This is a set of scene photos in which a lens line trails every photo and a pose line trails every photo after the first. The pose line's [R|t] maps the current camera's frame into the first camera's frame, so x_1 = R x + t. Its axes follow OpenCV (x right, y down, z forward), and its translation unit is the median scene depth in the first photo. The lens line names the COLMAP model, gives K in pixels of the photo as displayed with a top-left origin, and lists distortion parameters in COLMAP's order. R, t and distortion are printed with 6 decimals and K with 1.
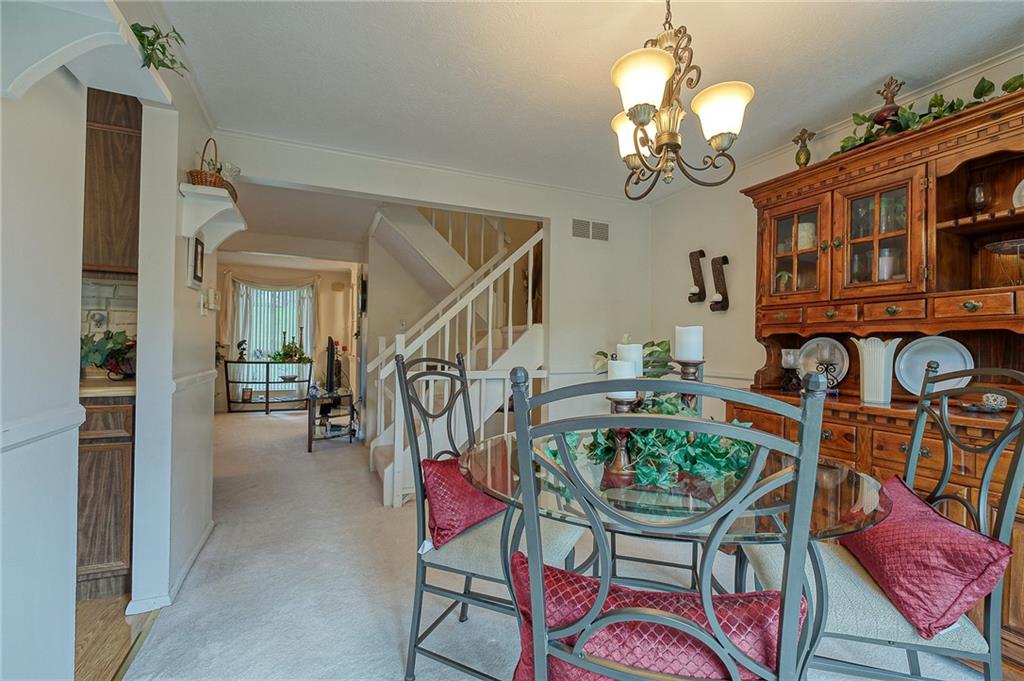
lens RADIAL K [[453.0, 0, 512.0], [0, 453.0, 340.5], [0, 0, 1]] dist [0.000610, 0.000029]
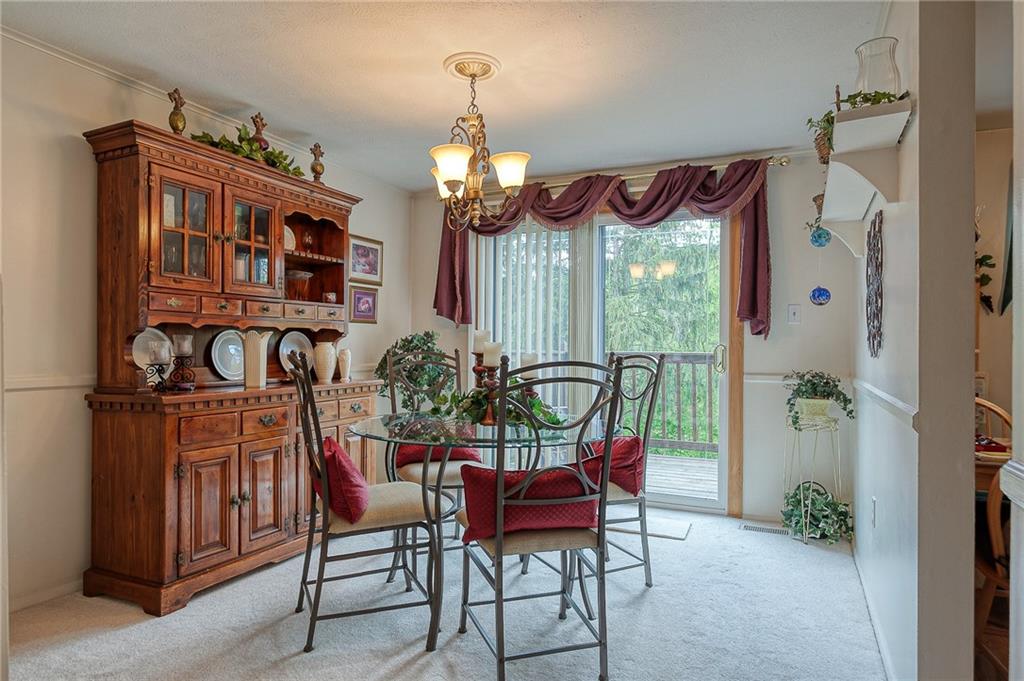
lens RADIAL K [[601.2, 0, 512.0], [0, 601.2, 340.5], [0, 0, 1]] dist [-0.001064, 0.000332]
pose [[-0.653998, -0.007963, 0.756454, -0.727025], [-0.019339, 0.999794, -0.006195, 0.012355], [-0.756249, -0.018681, -0.654017, 1.391396]]
